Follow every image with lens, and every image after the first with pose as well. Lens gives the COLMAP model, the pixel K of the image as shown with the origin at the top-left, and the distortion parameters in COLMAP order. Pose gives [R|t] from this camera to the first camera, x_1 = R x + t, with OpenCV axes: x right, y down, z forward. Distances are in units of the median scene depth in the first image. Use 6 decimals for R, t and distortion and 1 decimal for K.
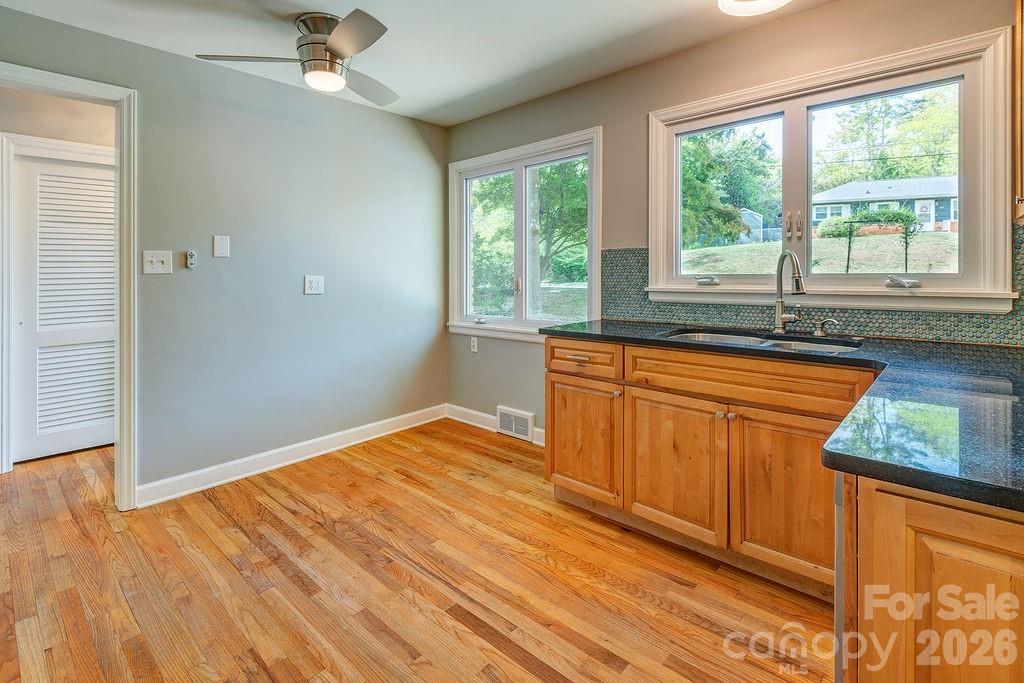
lens RADIAL K [[484.1, 0, 528.2], [0, 484.1, 266.7], [0, 0, 1]] dist [0.003337, -0.000019]
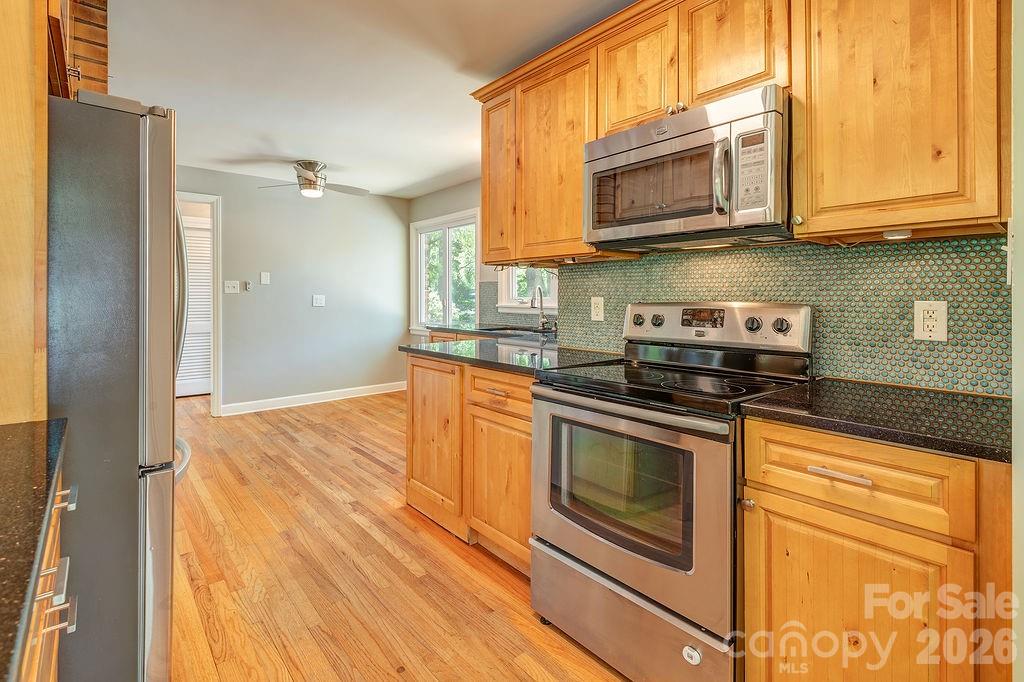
lens RADIAL K [[474.3, 0, 526.5], [0, 474.3, 298.3], [0, 0, 1]] dist [-0.000670, -0.000563]
pose [[0.993337, 0.010949, -0.114728, 0.595136], [-0.008973, 0.999803, 0.017719, -0.010034], [0.114899, -0.016571, 0.993239, -0.709128]]
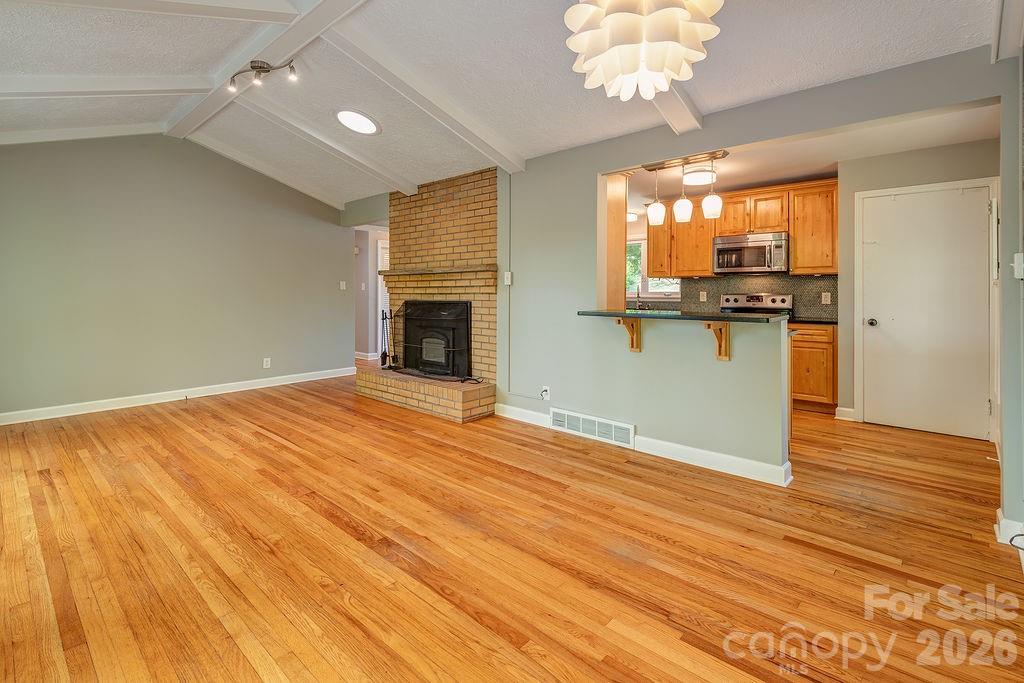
lens RADIAL K [[484.4, 0, 500.5], [0, 484.4, 297.6], [0, 0, 1]] dist [0.001176, -0.000022]
pose [[0.999704, 0.009630, -0.022336, -0.275596], [-0.009031, 0.999601, 0.026778, -0.023092], [0.022585, -0.026569, 0.999392, -2.099789]]
